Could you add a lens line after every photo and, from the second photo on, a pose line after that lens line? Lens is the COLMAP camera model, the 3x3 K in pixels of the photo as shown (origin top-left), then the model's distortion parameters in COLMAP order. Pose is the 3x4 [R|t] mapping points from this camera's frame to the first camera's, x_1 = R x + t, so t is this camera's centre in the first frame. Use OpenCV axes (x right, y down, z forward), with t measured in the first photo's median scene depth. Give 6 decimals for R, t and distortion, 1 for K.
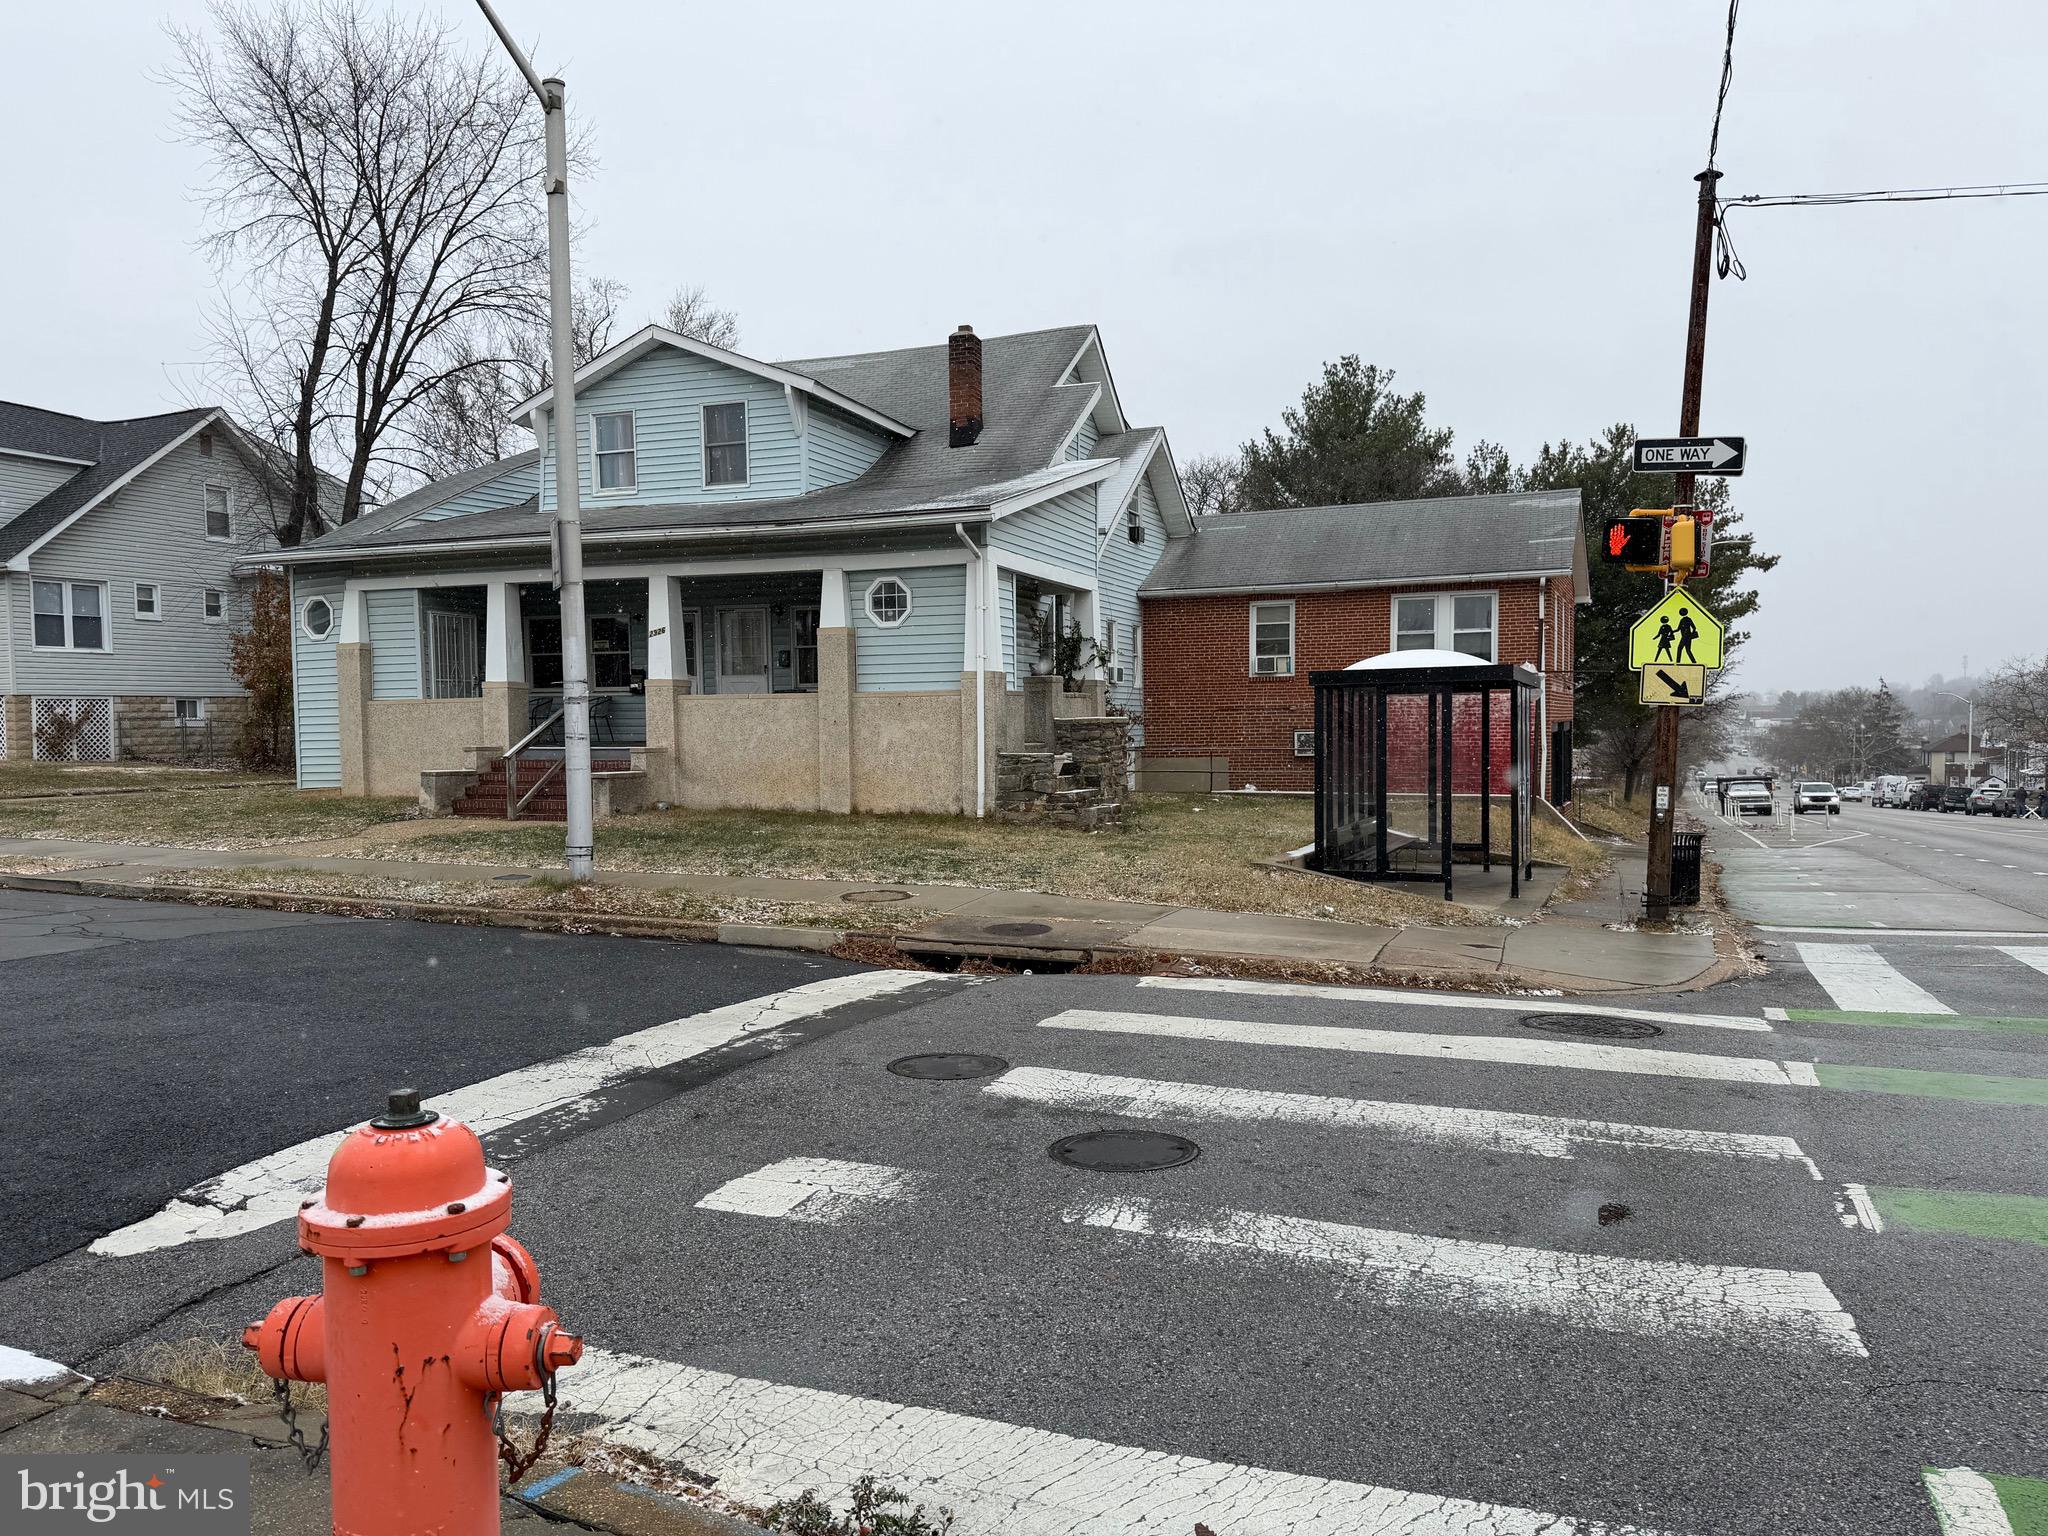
lens RADIAL K [[1419.4, 0, 1020.7], [0, 1419.4, 827.3], [0, 0, 1]] dist [0.080146, -0.014237]
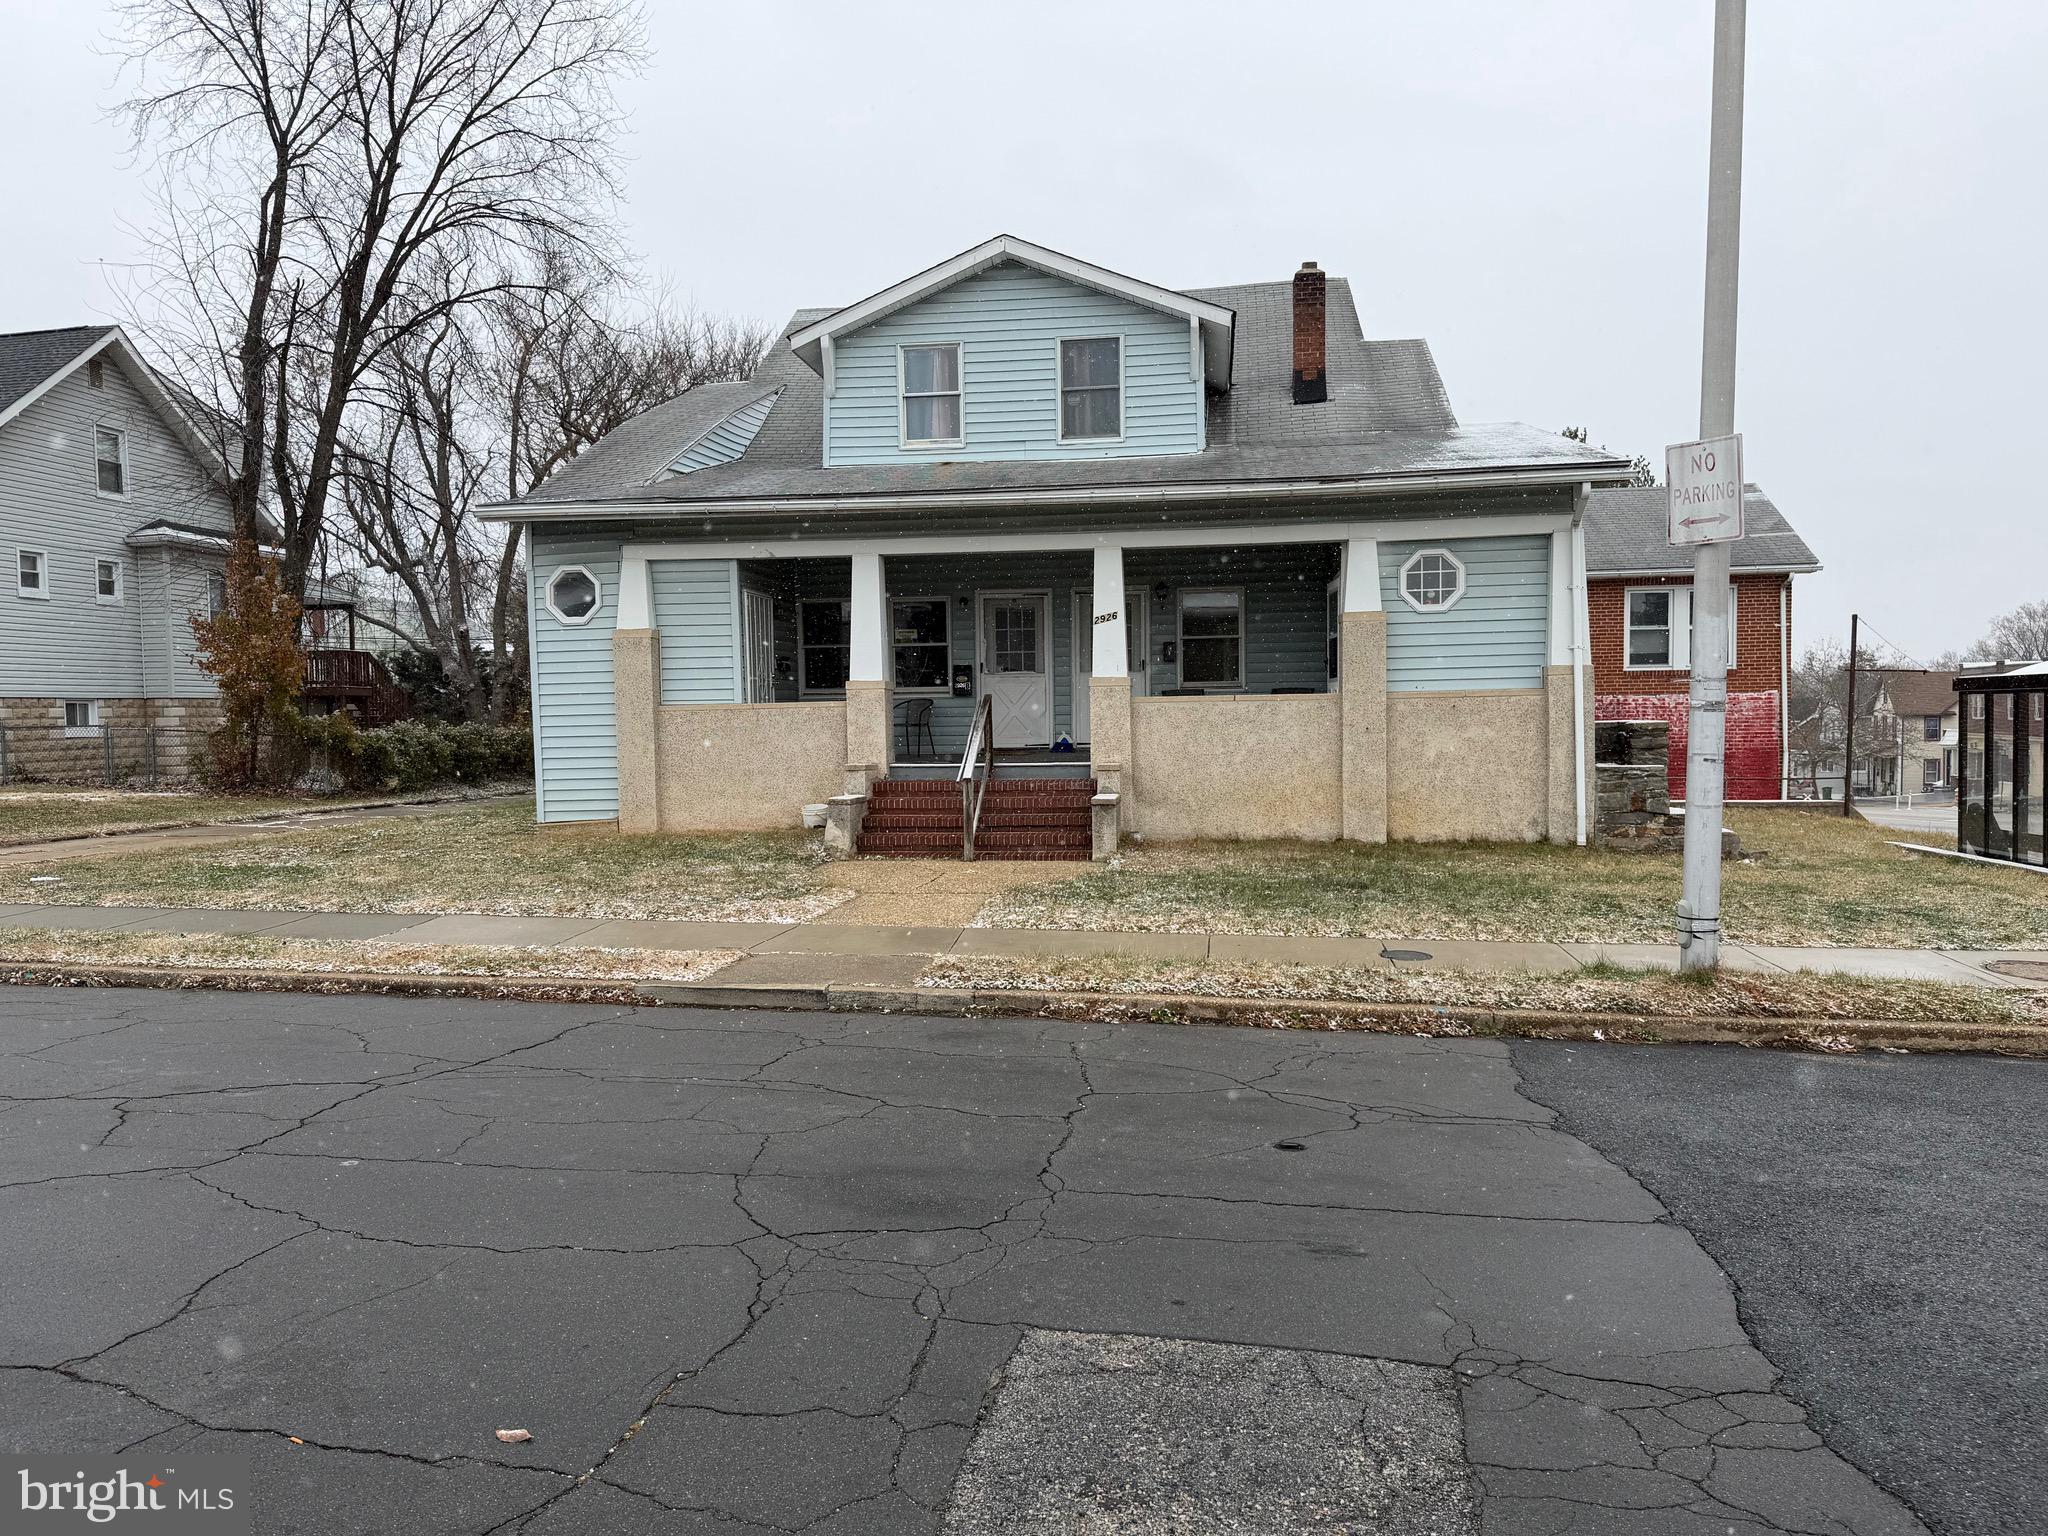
lens RADIAL K [[1419.4, 0, 1029.3], [0, 1419.4, 831.5], [0, 0, 1]] dist [0.080146, -0.014237]
pose [[0.975841, -0.019567, 0.217603, -0.427933], [0.019456, 0.999807, 0.002654, -0.019089], [-0.217613, 0.001644, 0.976034, 0.219064]]
